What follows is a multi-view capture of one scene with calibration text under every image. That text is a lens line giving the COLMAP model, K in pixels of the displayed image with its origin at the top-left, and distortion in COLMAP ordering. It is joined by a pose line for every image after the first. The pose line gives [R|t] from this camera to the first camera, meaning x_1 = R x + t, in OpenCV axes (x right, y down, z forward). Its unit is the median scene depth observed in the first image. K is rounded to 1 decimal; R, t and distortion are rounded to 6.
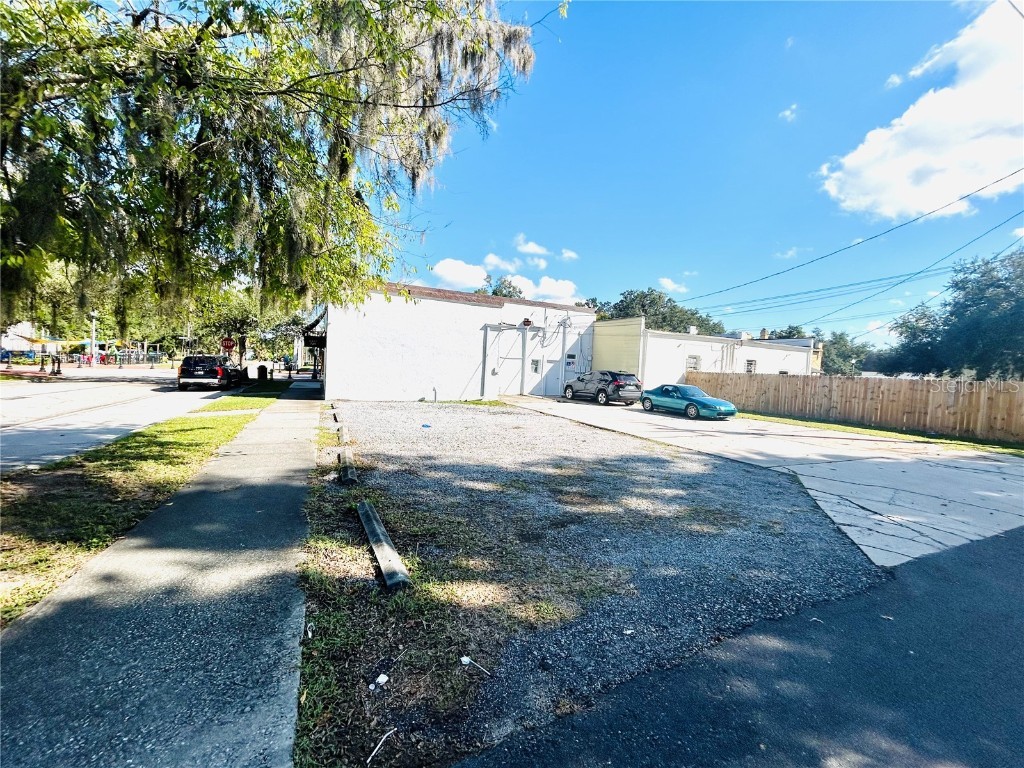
lens RADIAL K [[414.7, 0, 515.5], [0, 414.7, 383.5], [0, 0, 1]] dist [0.001307, 0.000551]
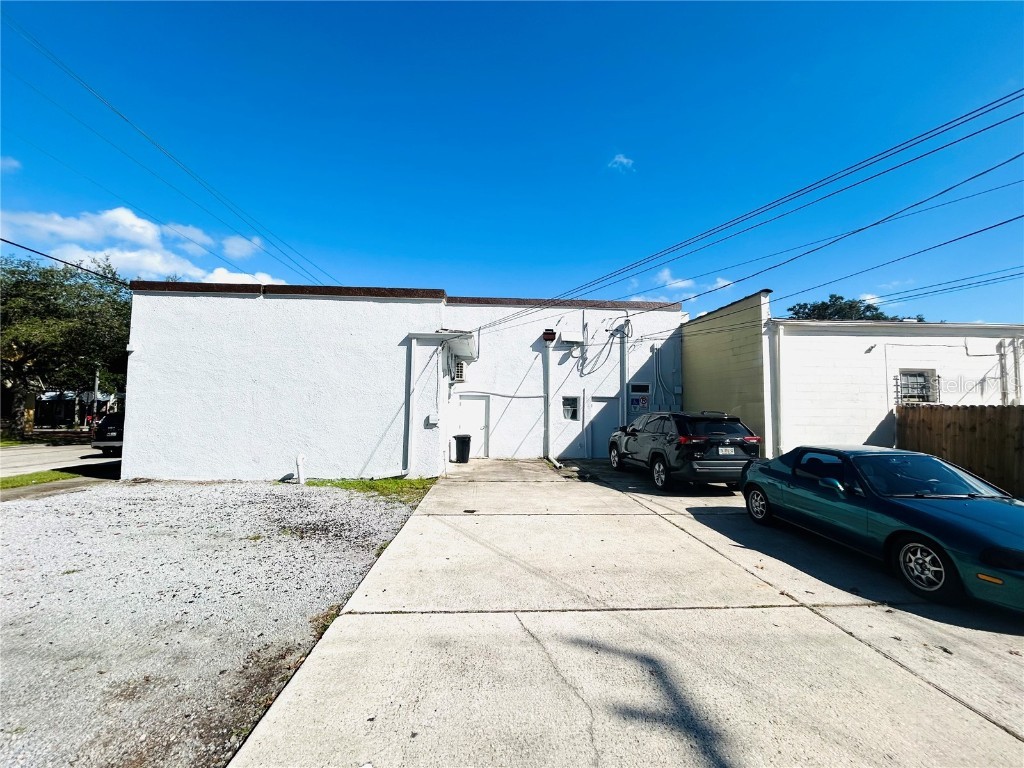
lens RADIAL K [[414.7, 0, 515.5], [0, 414.7, 383.5], [0, 0, 1]] dist [0.001307, 0.000551]
pose [[0.929764, -0.063777, -0.362589, 0.192477], [0.022571, 0.992903, -0.116767, -0.010276], [0.367463, 0.100382, 0.924605, 0.435574]]
